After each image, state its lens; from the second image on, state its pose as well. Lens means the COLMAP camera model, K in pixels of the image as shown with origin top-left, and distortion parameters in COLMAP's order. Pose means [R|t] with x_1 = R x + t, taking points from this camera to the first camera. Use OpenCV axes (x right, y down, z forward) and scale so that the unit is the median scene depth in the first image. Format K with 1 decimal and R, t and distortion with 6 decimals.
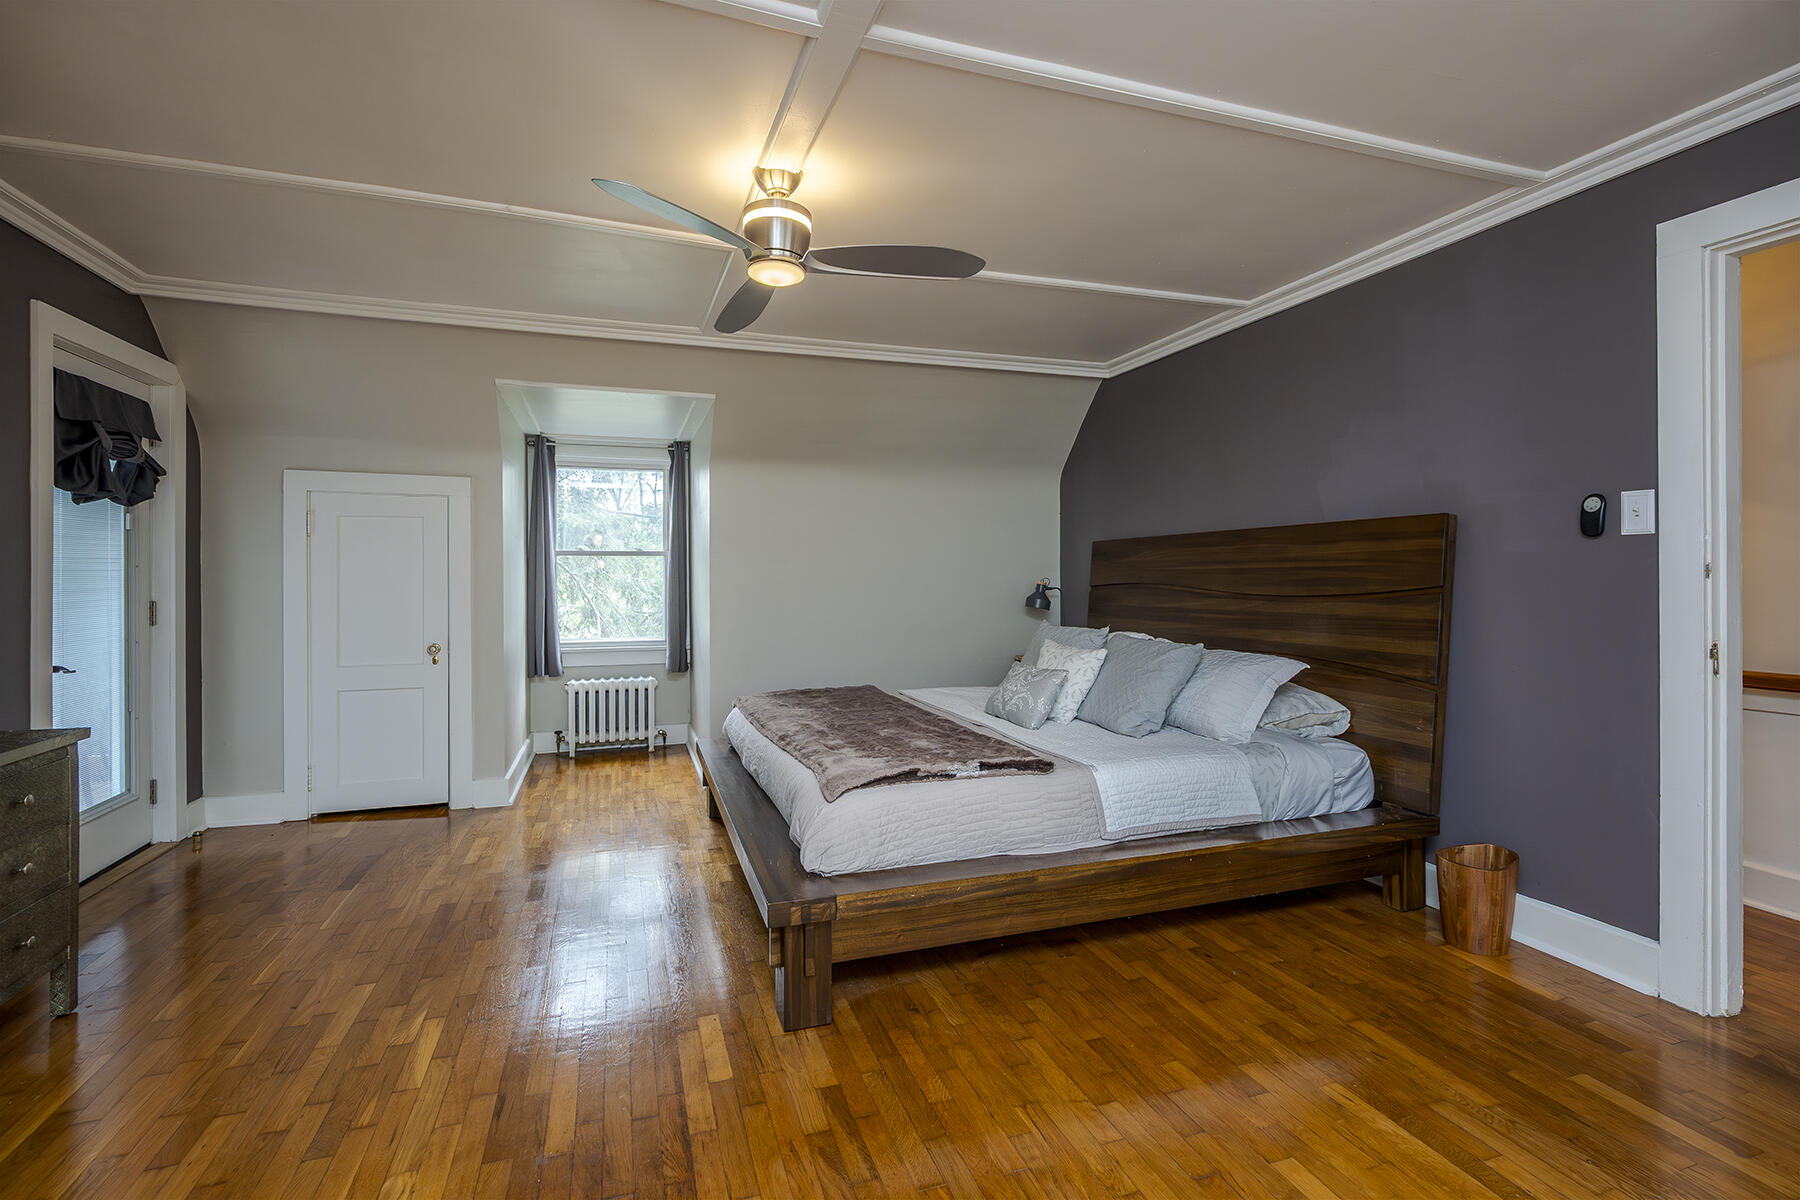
lens RADIAL K [[832.2, 0, 897.9], [0, 832.2, 587.4], [0, 0, 1]] dist [-0.007191, 0.002301]
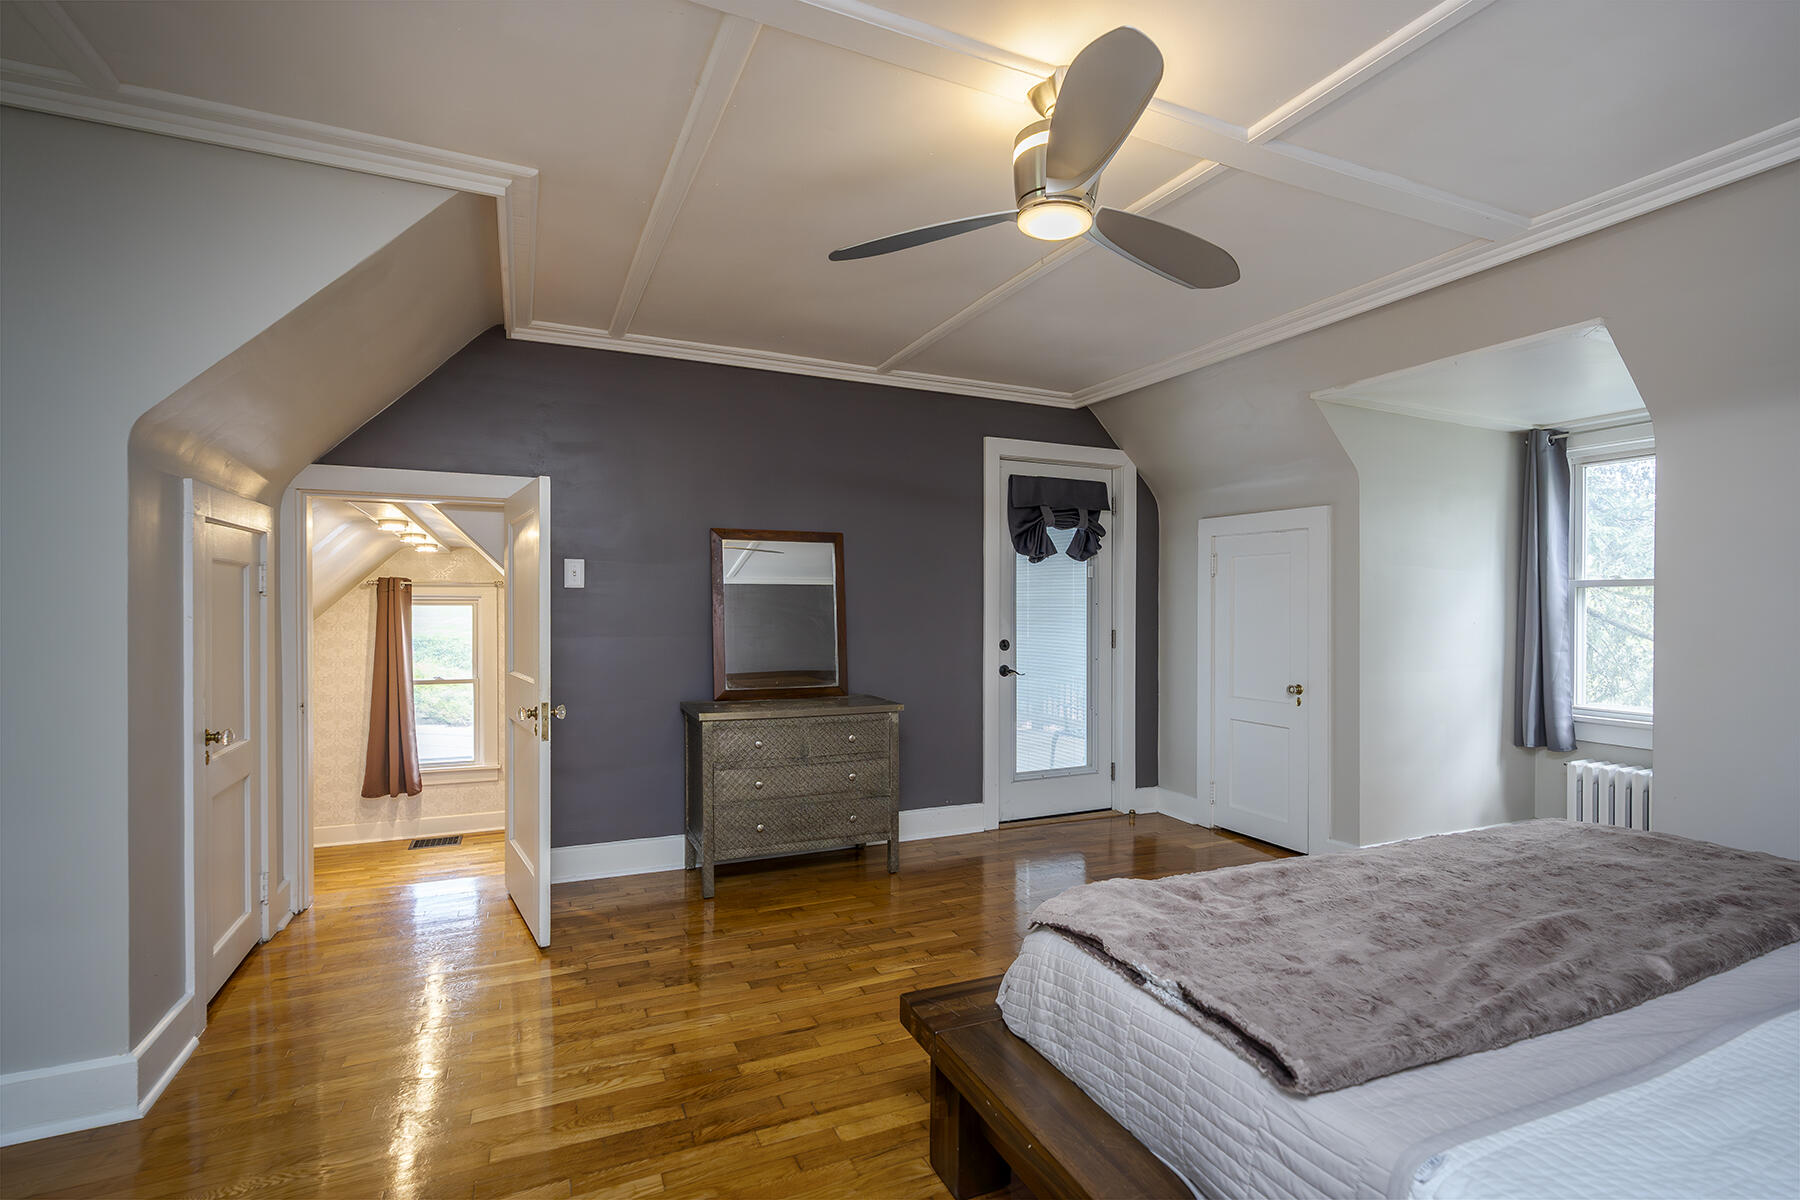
lens RADIAL K [[832.2, 0, 891.9], [0, 832.2, 612.1], [0, 0, 1]] dist [-0.007191, 0.002301]
pose [[0.068135, 0.008131, -0.997643, 0.393905], [-0.019460, 0.999787, 0.006819, -0.012781], [0.997486, 0.018949, 0.068279, 0.517271]]
